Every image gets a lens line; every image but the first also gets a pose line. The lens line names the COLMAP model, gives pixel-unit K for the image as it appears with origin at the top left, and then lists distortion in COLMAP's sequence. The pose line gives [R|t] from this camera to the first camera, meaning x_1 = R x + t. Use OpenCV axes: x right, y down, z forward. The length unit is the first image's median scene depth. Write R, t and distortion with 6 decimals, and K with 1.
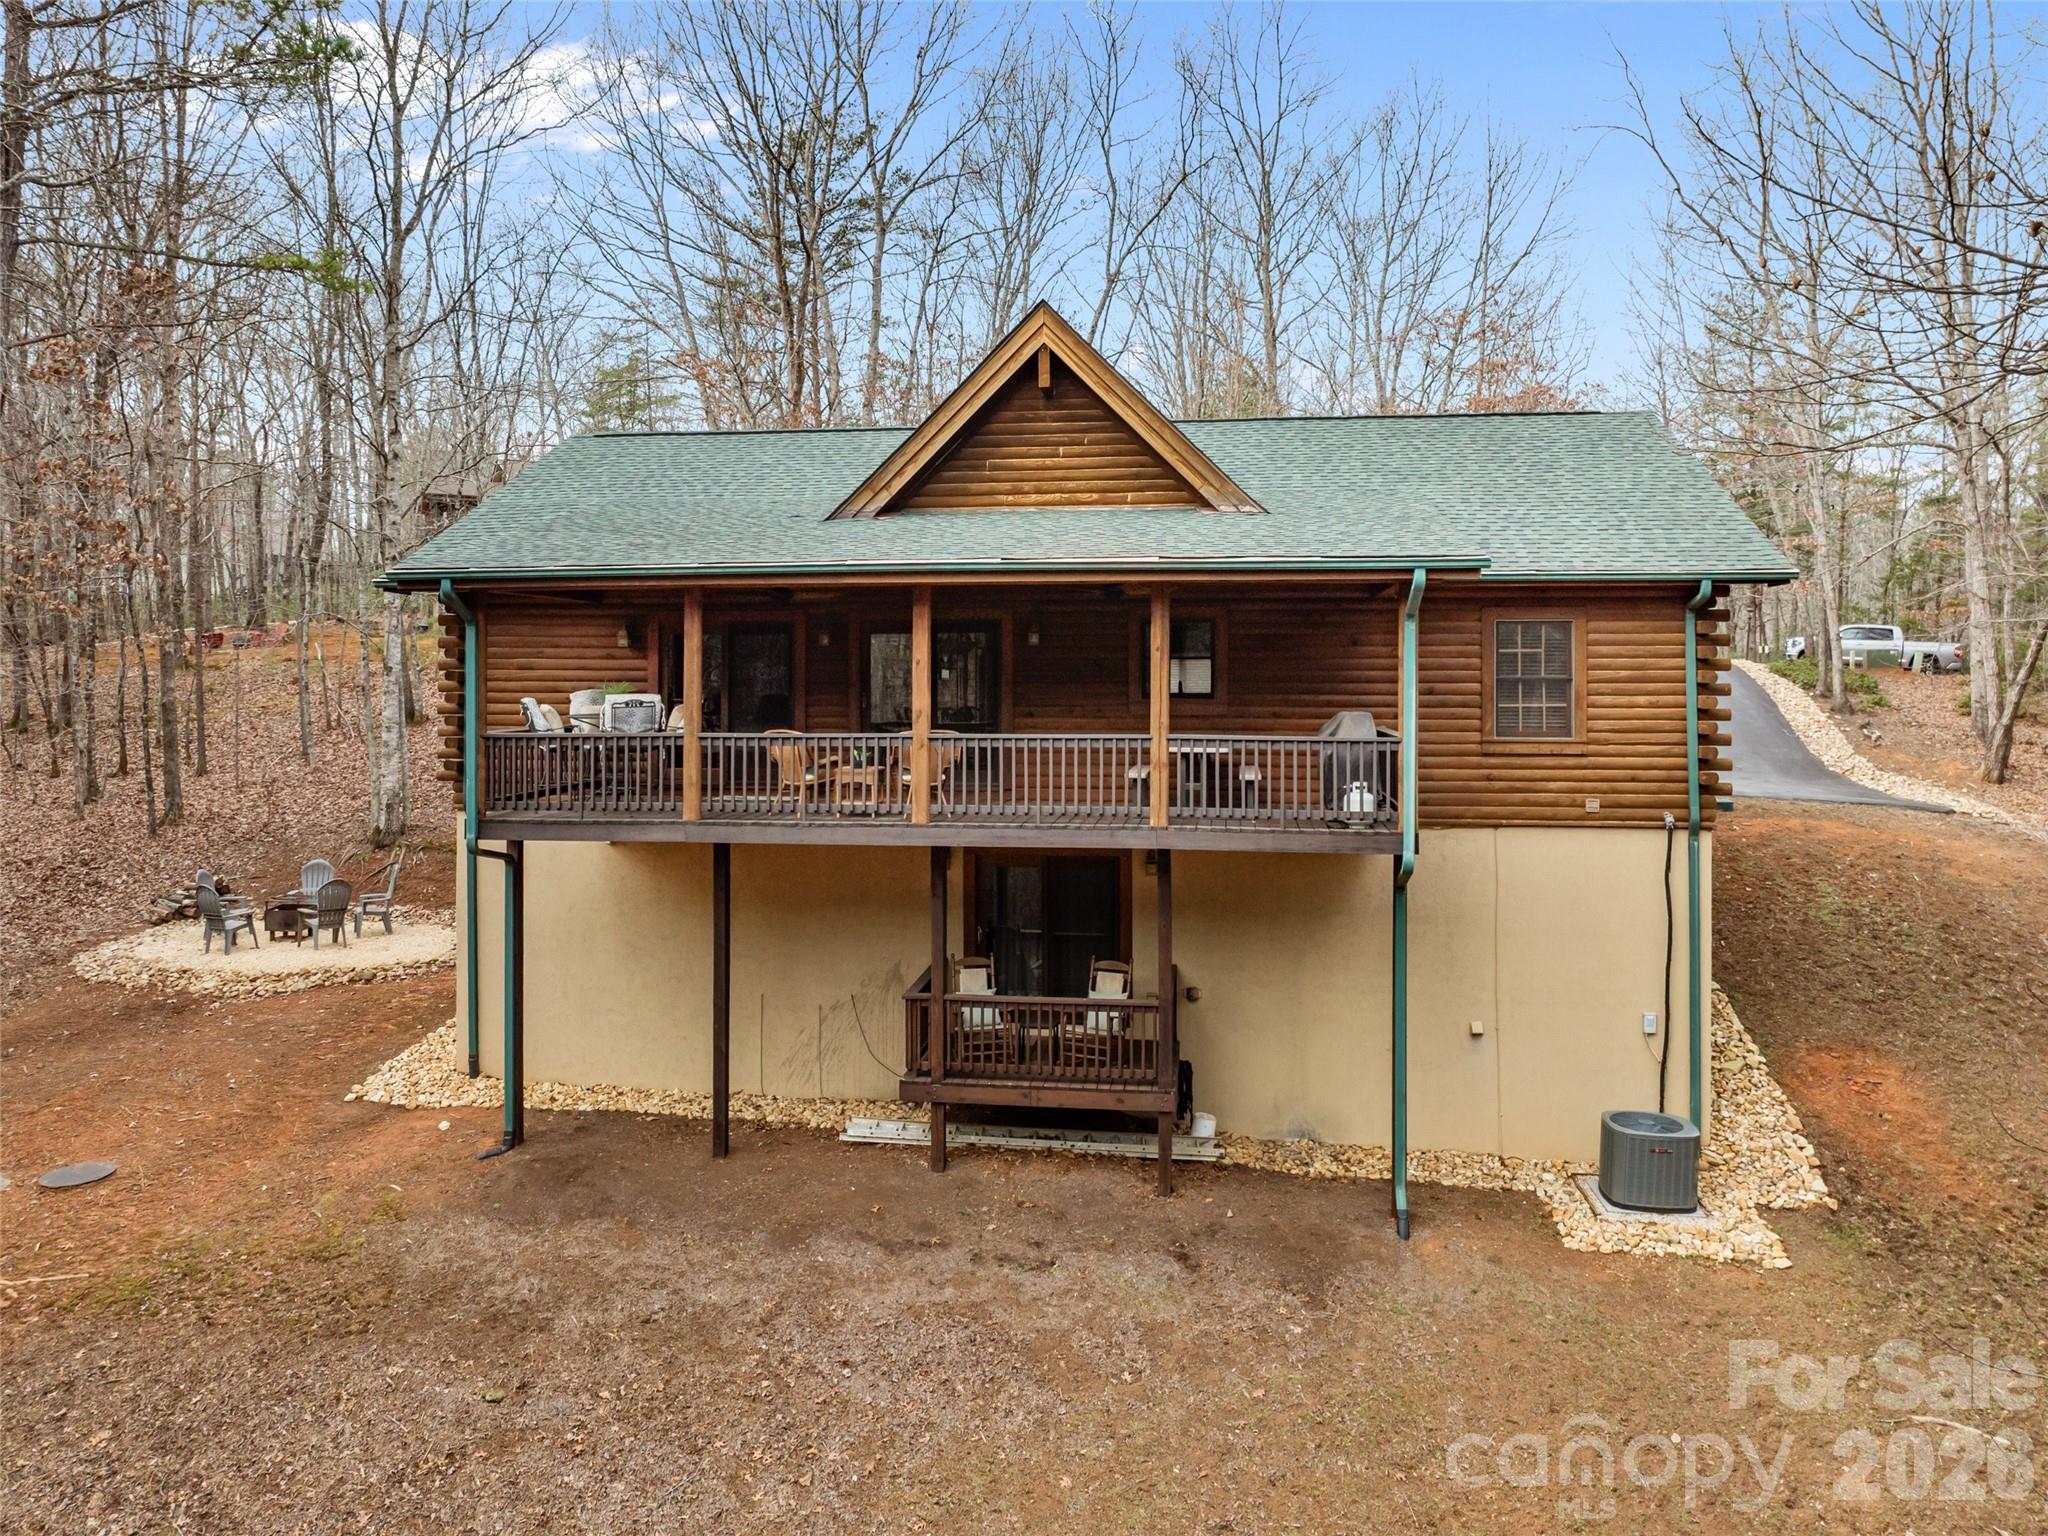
lens RADIAL K [[1446.4, 0, 1024.0], [0, 1446.4, 768.0], [0, 0, 1]] dist [-0.047167, 0.007548]
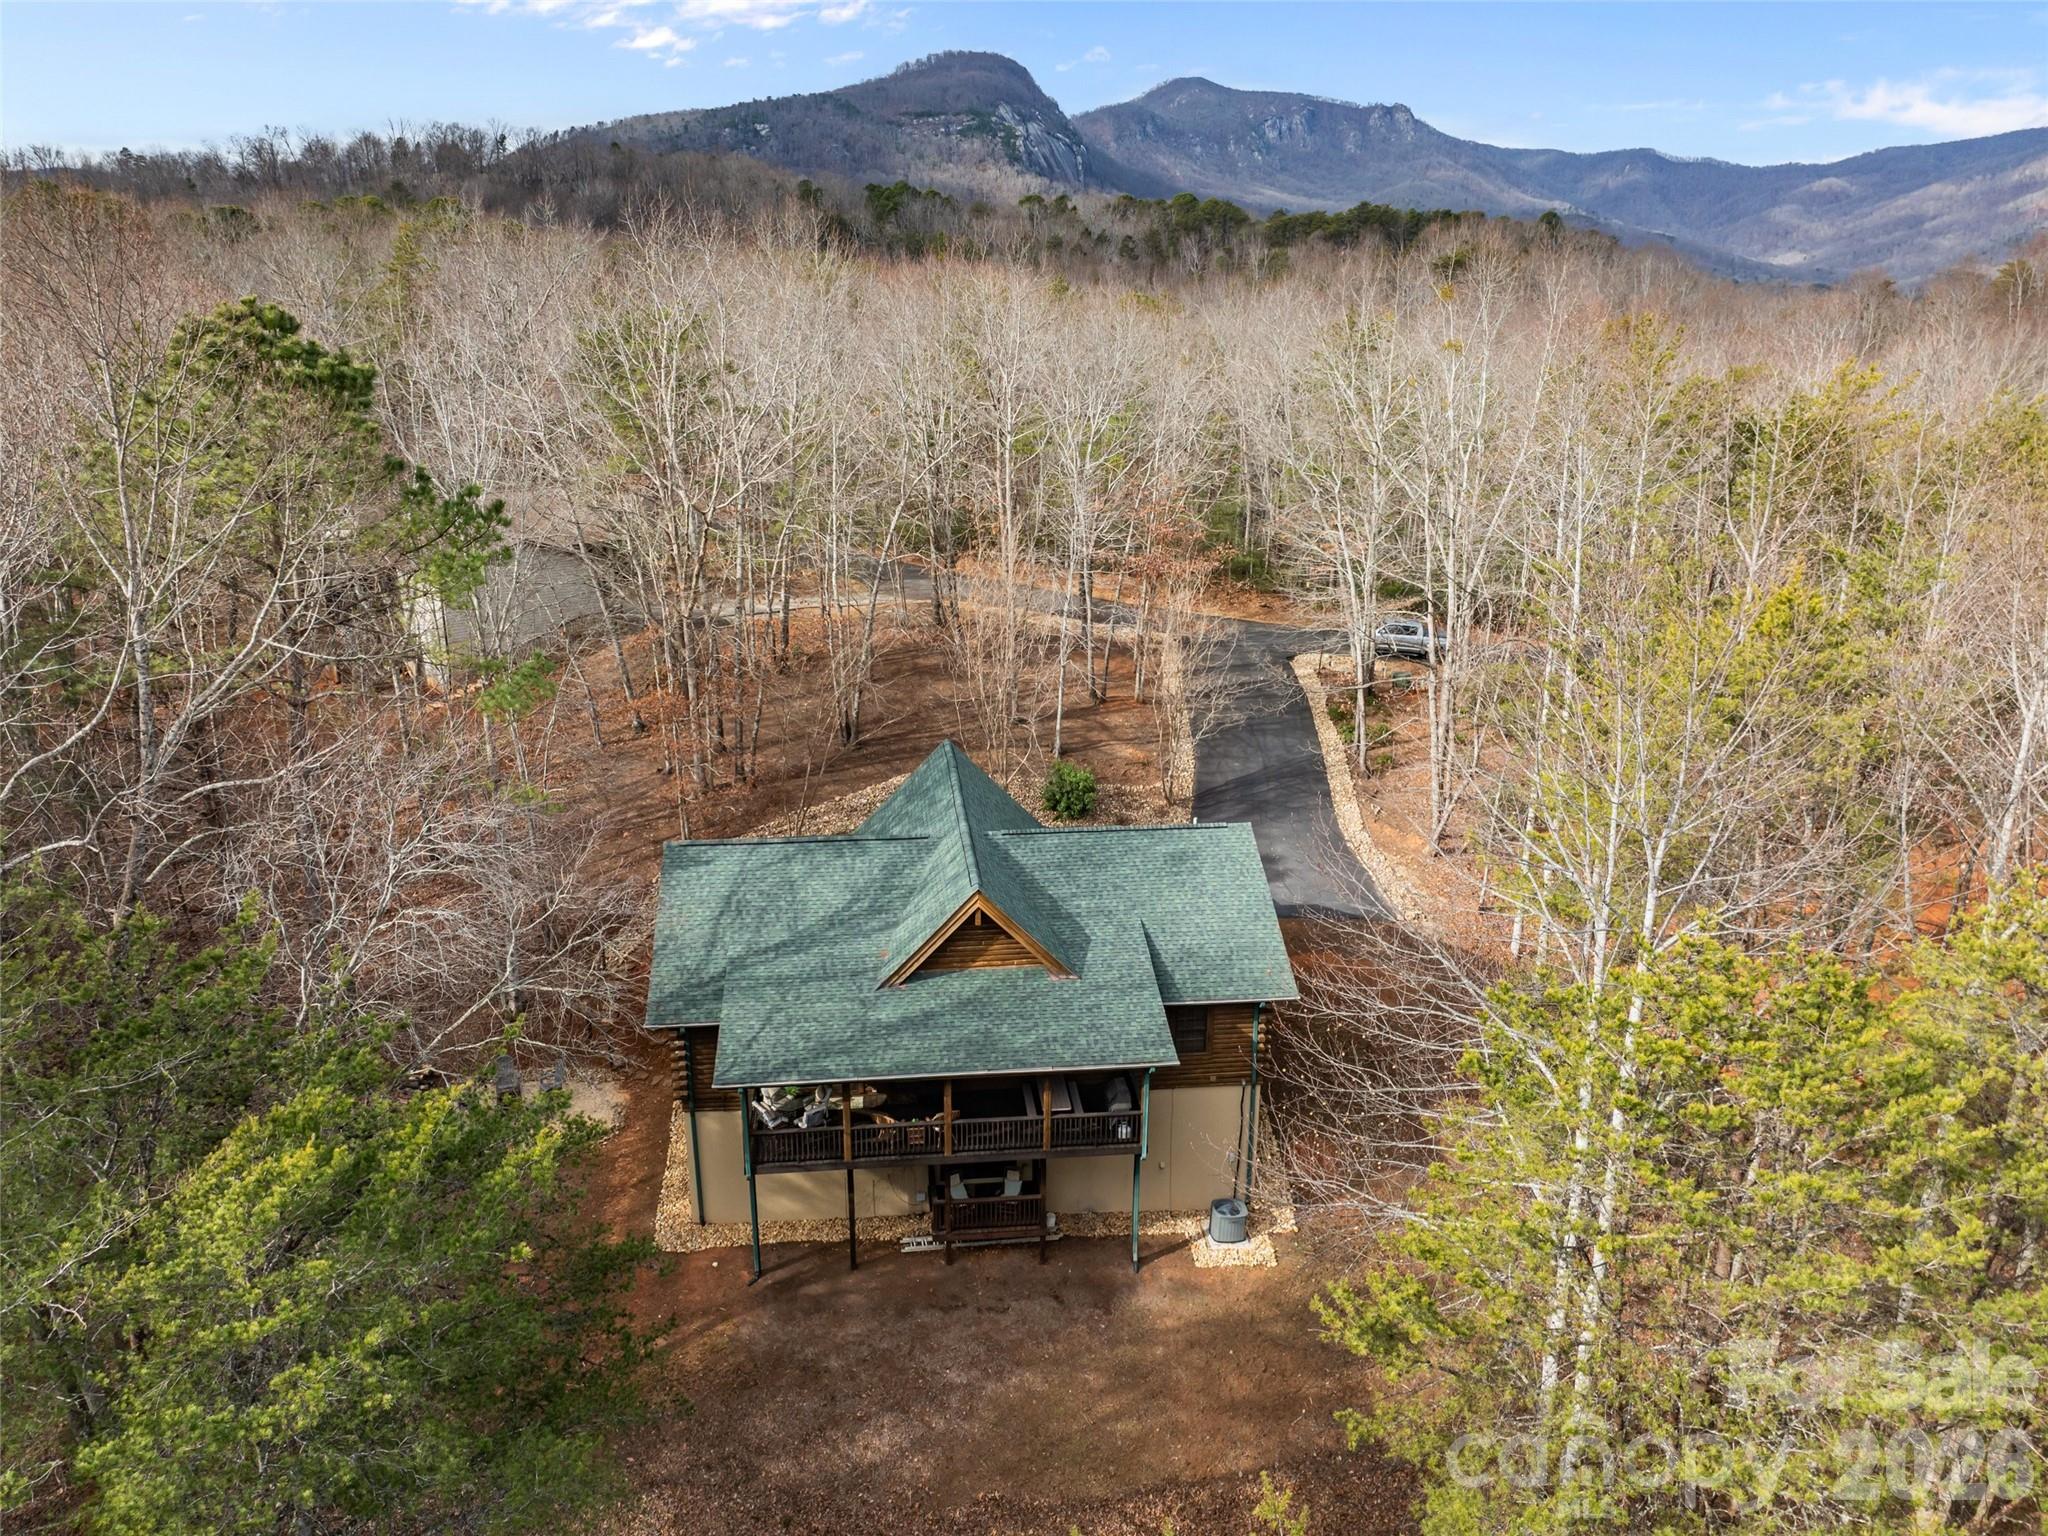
lens RADIAL K [[1446.4, 0, 1024.0], [0, 1446.4, 768.0], [0, 0, 1]] dist [-0.047167, 0.007548]
pose [[0.971549, -0.073405, 0.225174, -0.208122], [0.001952, 0.953207, 0.302312, -0.613109], [-0.236829, -0.293272, 0.926231, -0.503260]]
